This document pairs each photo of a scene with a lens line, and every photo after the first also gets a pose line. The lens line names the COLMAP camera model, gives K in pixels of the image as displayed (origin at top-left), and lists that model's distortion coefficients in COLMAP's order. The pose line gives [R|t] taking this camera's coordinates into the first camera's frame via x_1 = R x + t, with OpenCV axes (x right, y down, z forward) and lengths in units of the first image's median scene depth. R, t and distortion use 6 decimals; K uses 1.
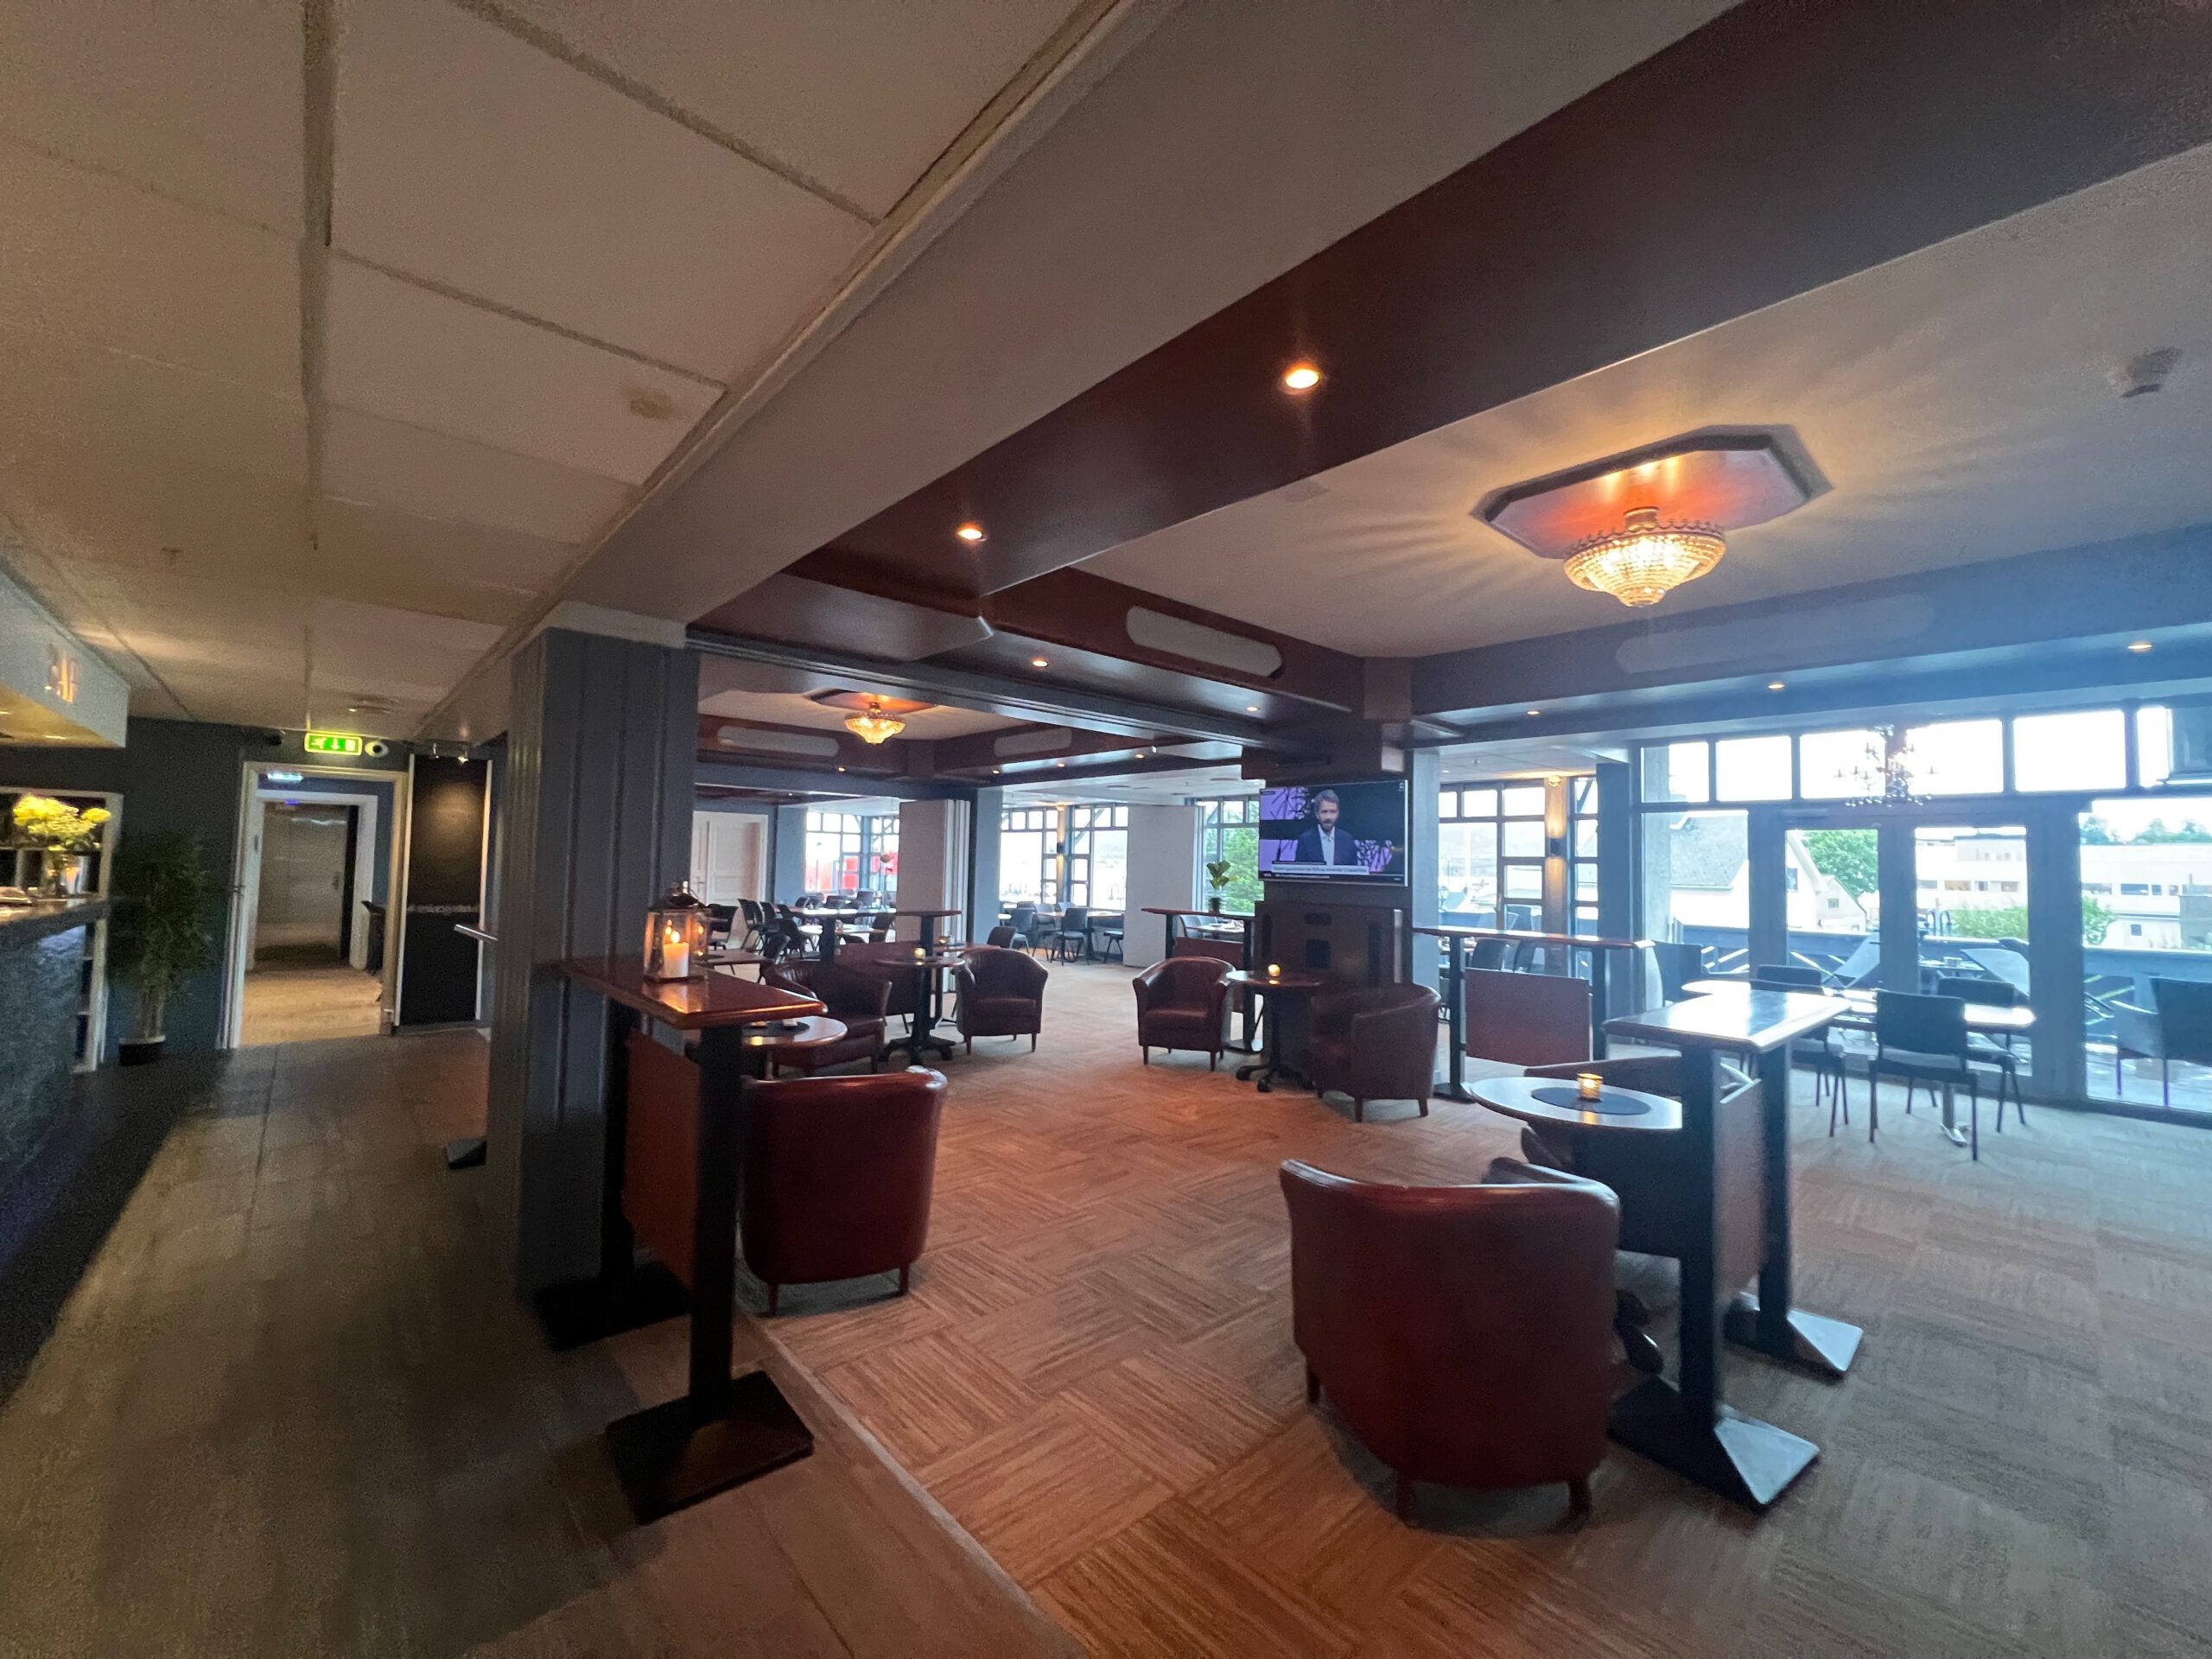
lens RADIAL K [[882.4, 0, 1108.4], [0, 882.4, 829.4], [0, 0, 1]] dist [0.001335, 0.000015]
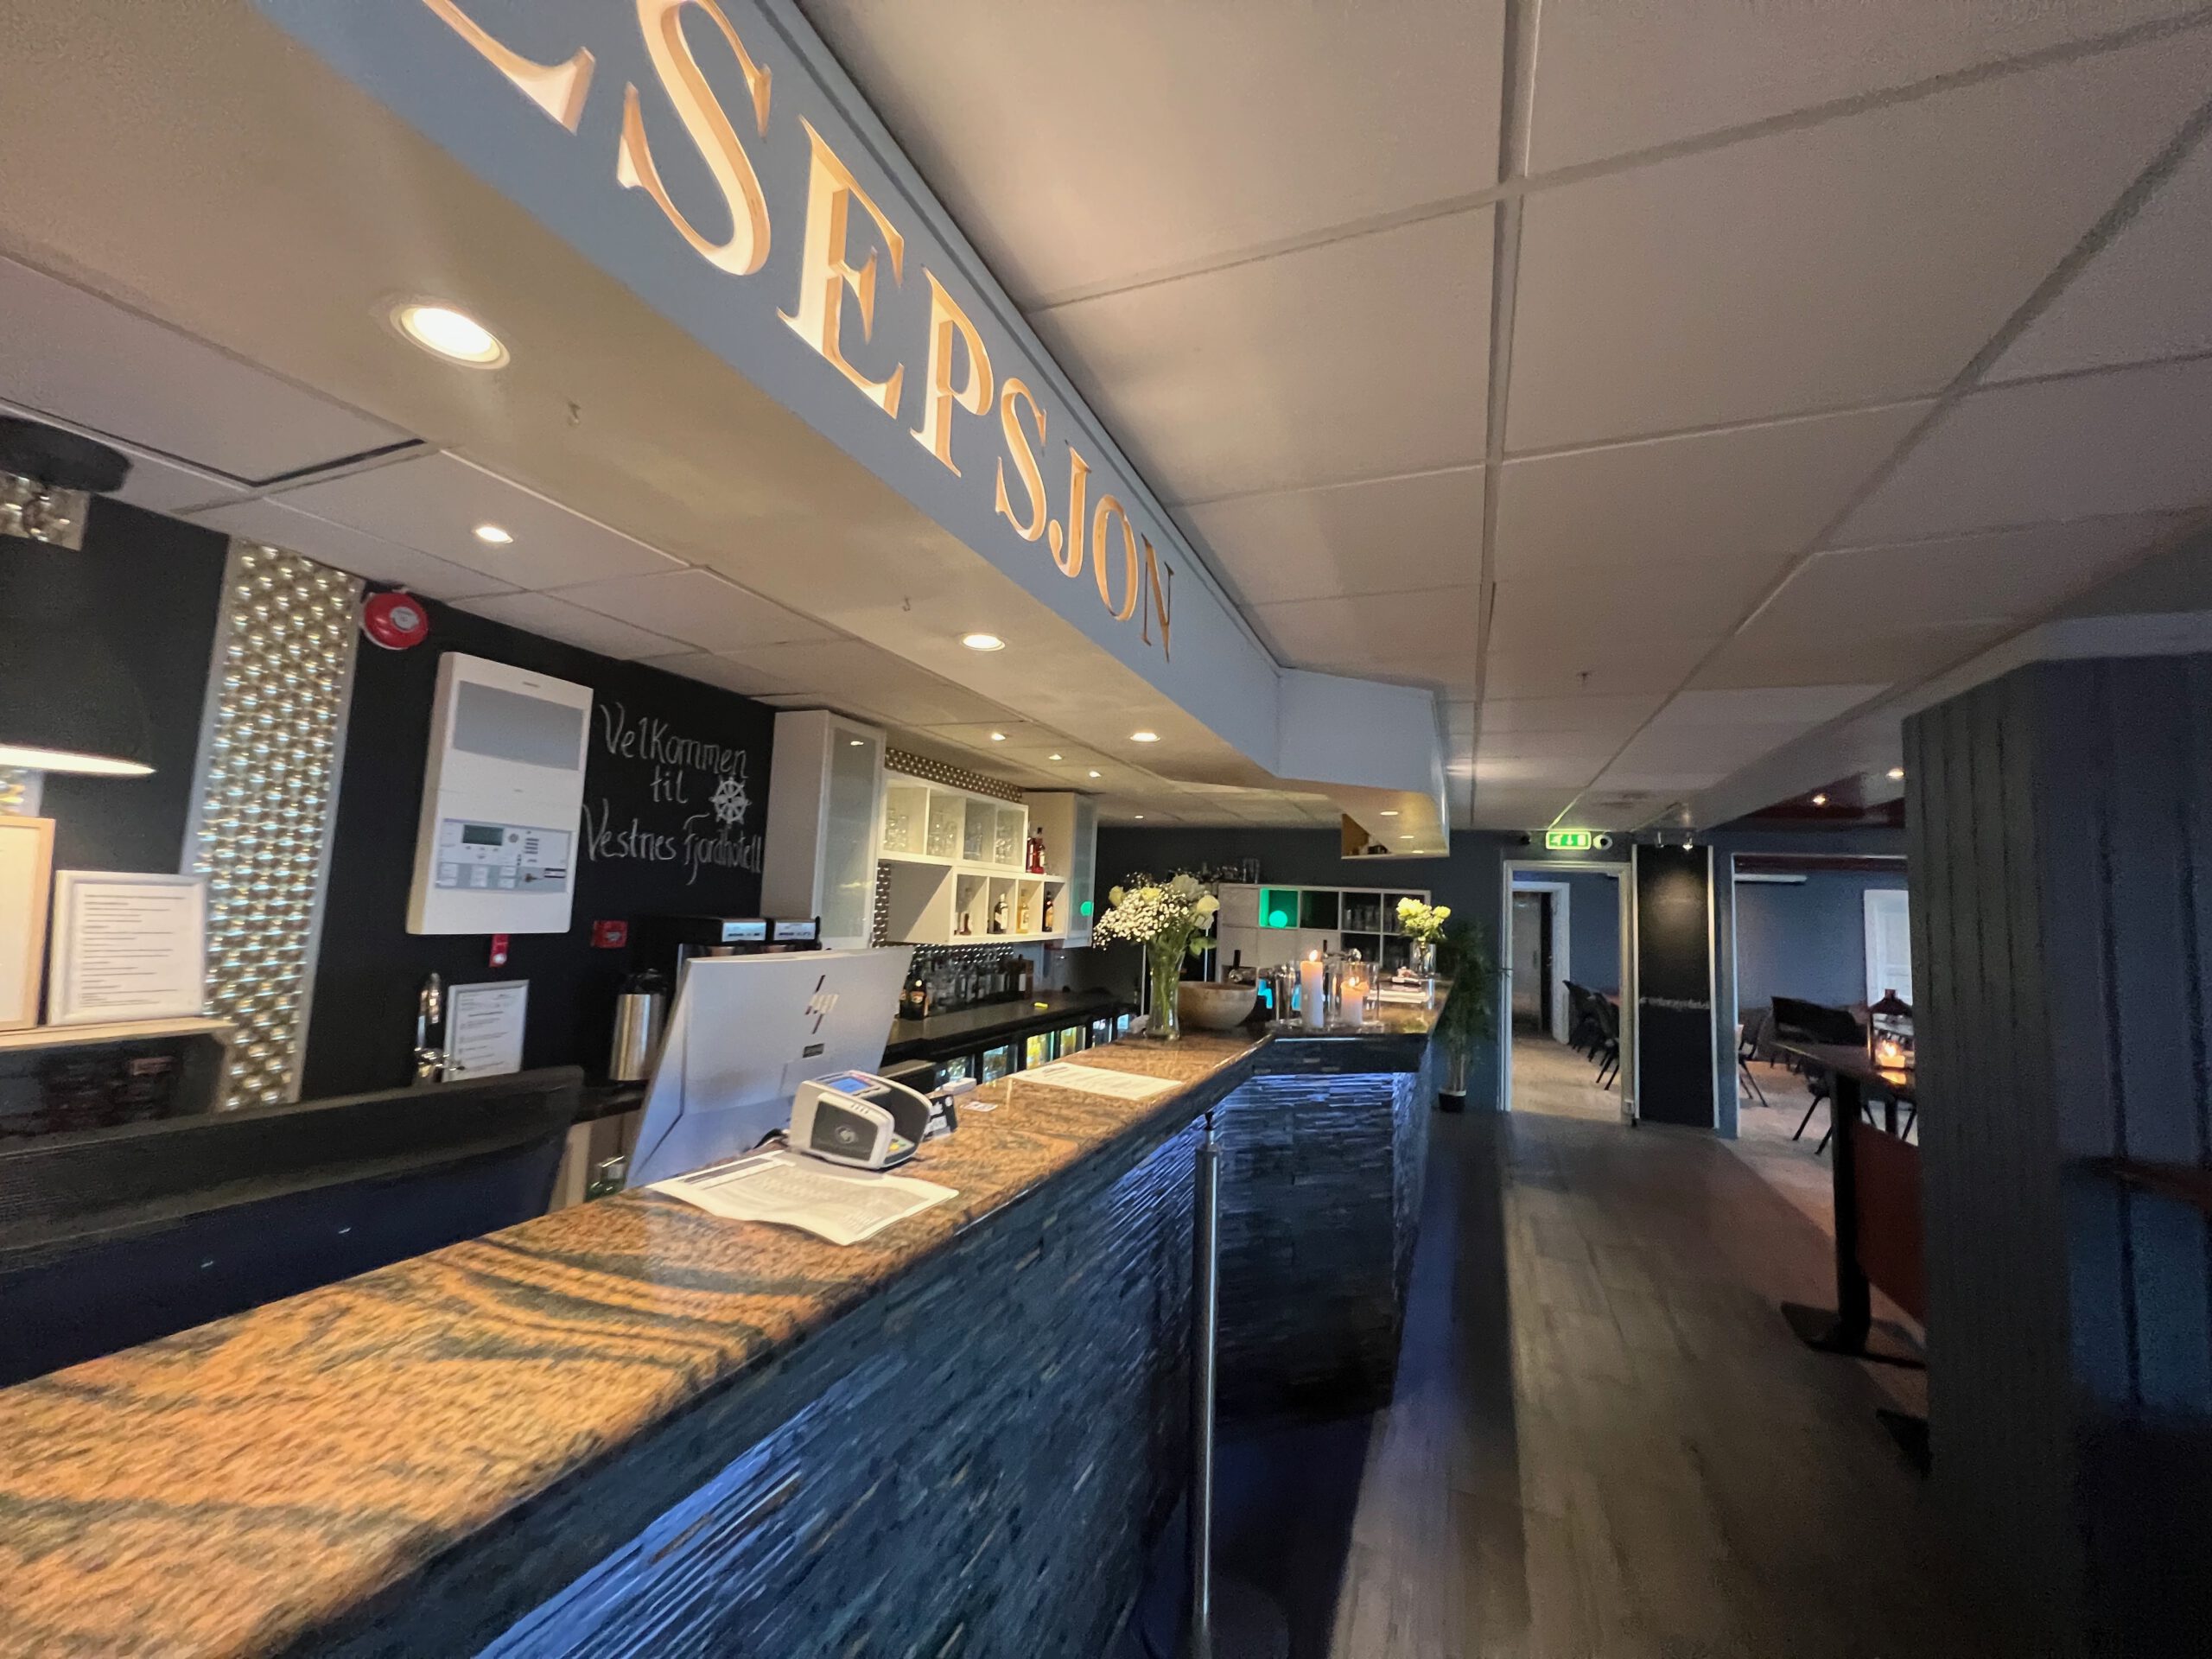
lens RADIAL K [[882.4, 0, 1102.1], [0, 882.4, 826.5], [0, 0, 1]] dist [0.001335, 0.000015]
pose [[0.430622, -0.082043, -0.898796, -0.149629], [0.000956, 0.995901, -0.090449, -0.015976], [0.902532, 0.038090, 0.428935, 0.018847]]
